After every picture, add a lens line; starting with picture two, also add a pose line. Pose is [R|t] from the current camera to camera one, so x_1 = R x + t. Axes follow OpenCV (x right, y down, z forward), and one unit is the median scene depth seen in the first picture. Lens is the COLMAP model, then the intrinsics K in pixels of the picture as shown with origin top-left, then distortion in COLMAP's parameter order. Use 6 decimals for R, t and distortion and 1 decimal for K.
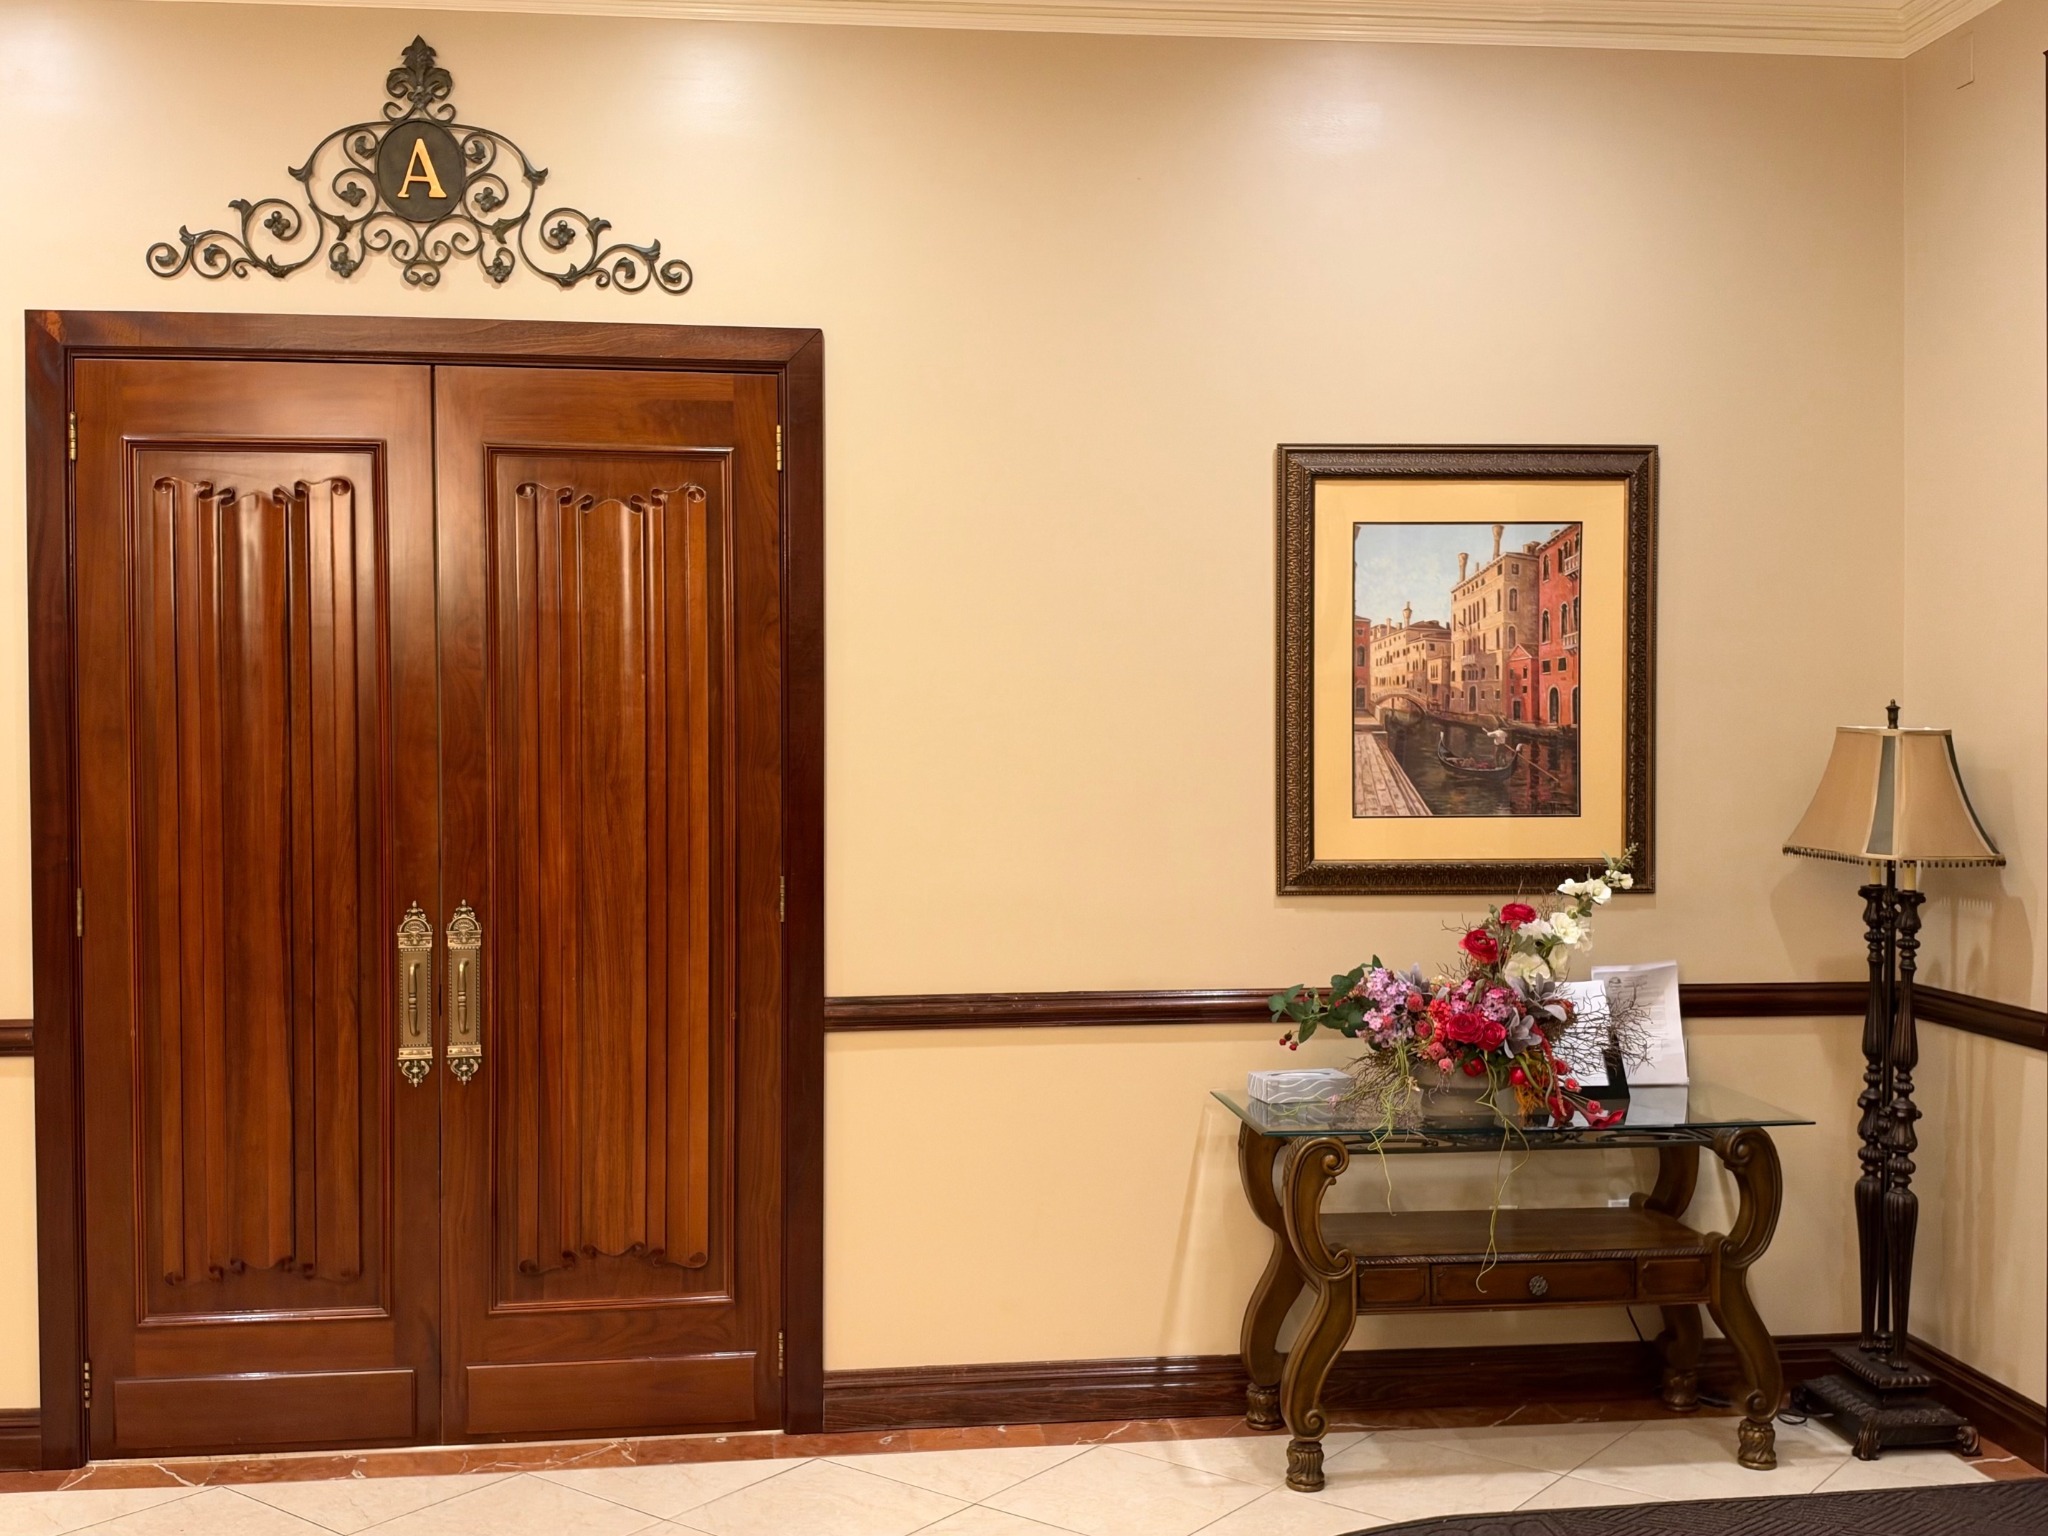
lens RADIAL K [[2031.9, 0, 1019.4], [0, 2031.9, 767.0], [0, 0, 1]] dist [0.034577, 0.000000]
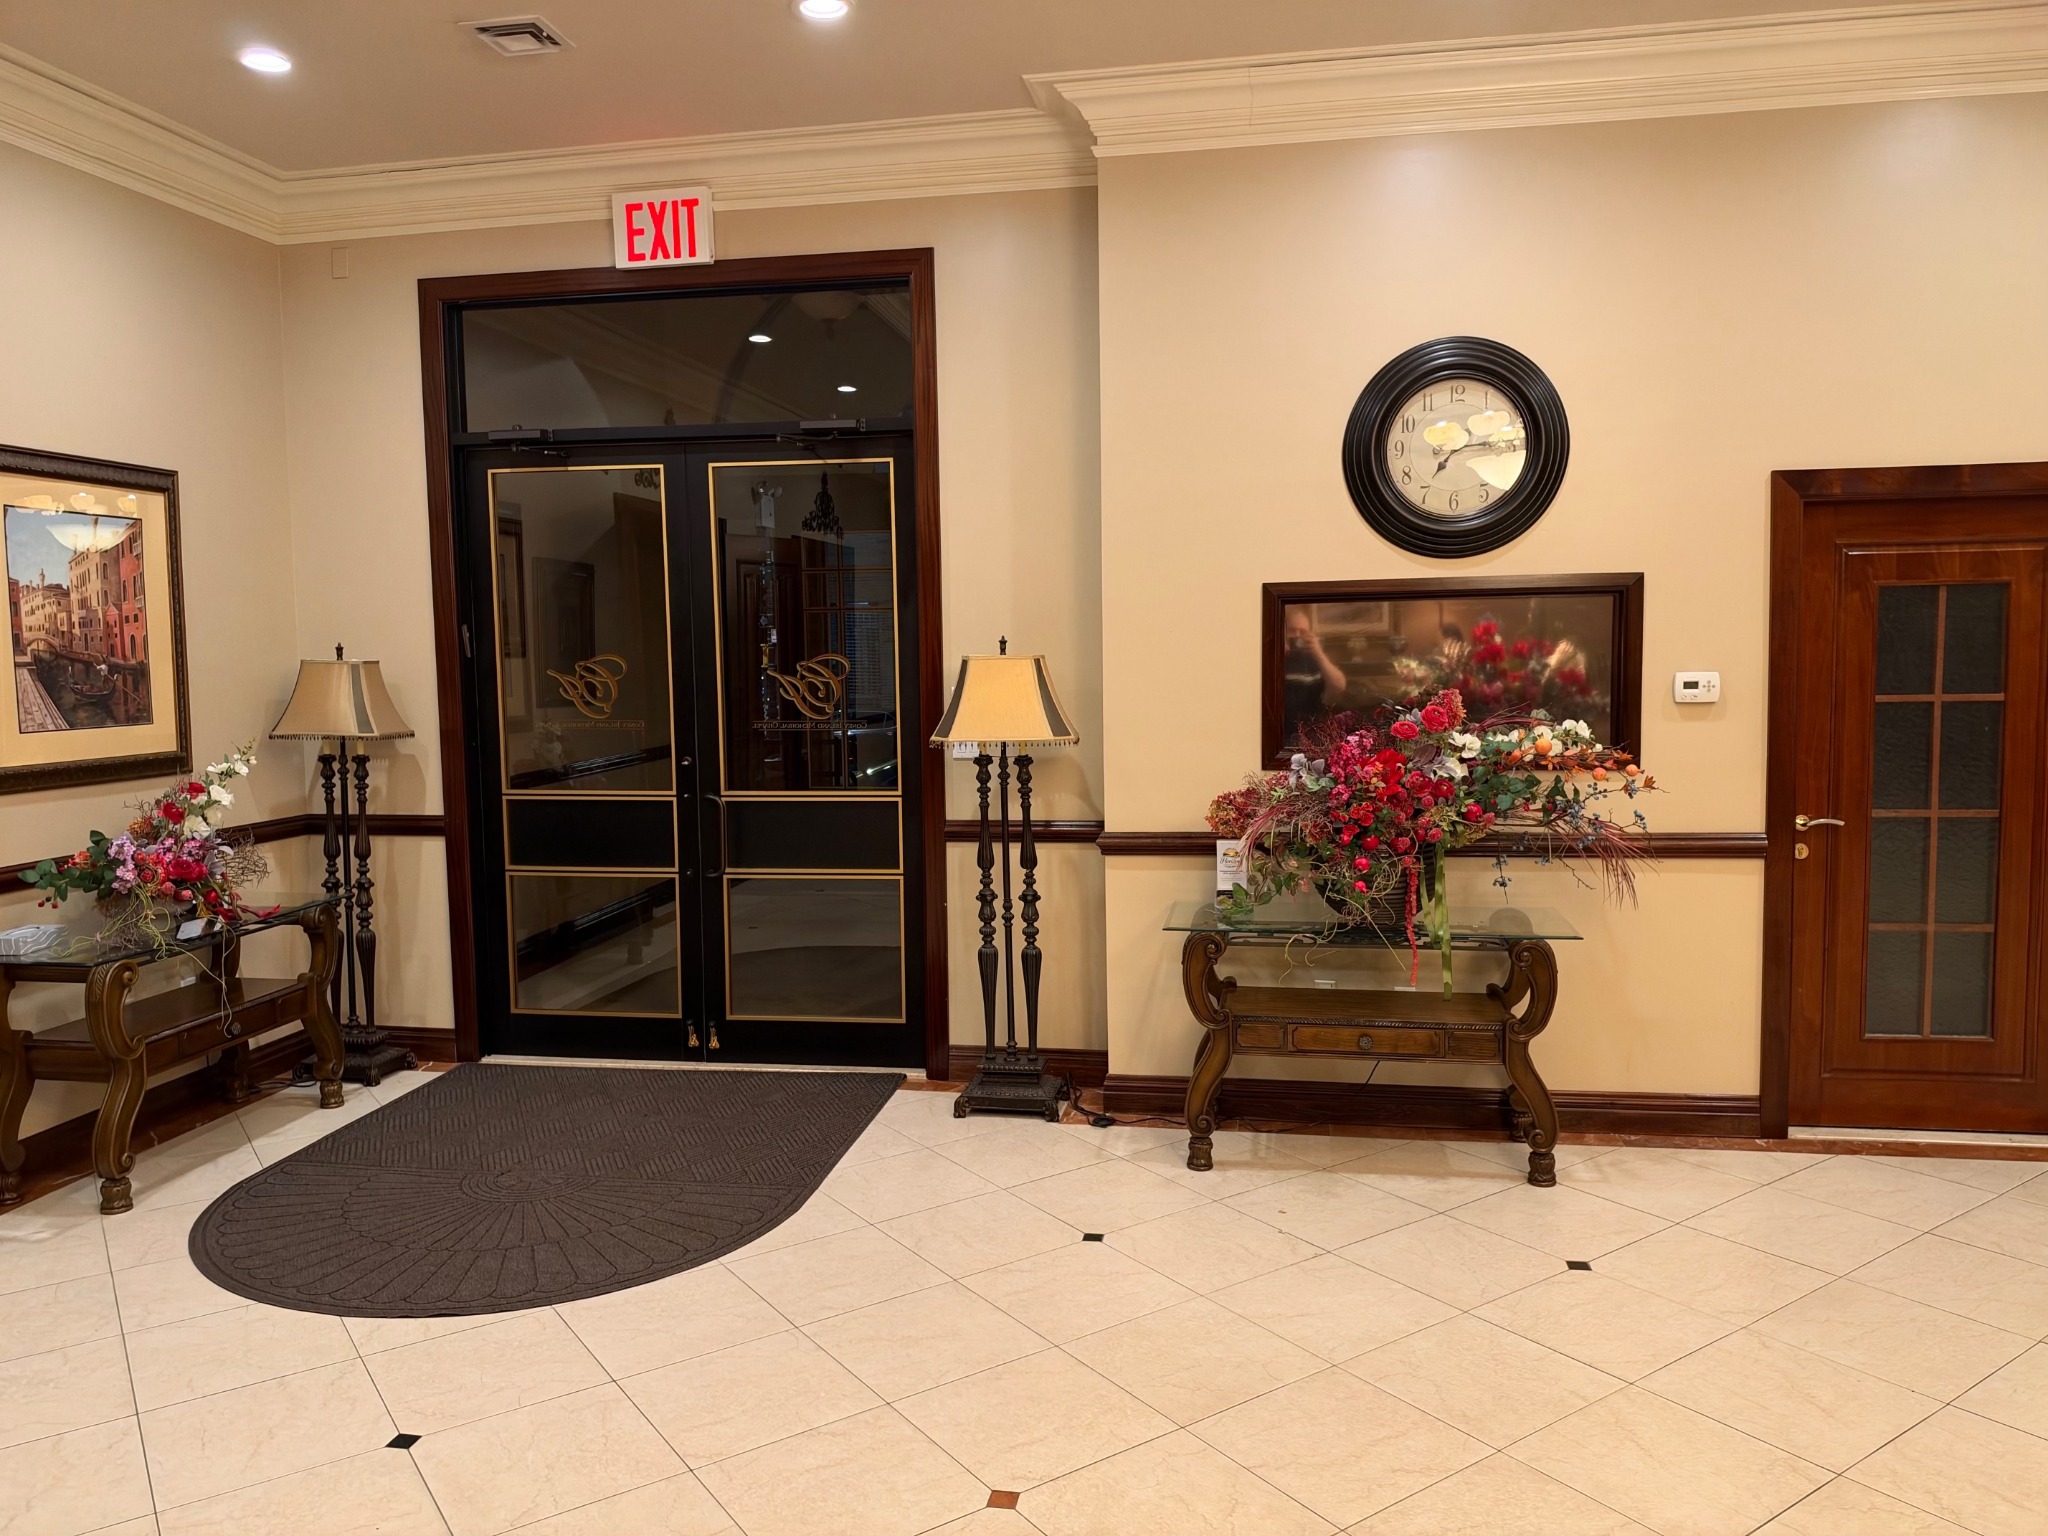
lens RADIAL K [[1509.0, 0, 1023.8], [0, 1509.0, 763.8], [0, 0, 1]] dist [0.009763, -0.048151]
pose [[0.284910, -0.074344, 0.955667, -0.609610], [0.023620, 0.997230, 0.070535, -0.008741], [-0.958263, 0.002476, 0.285877, 0.111050]]
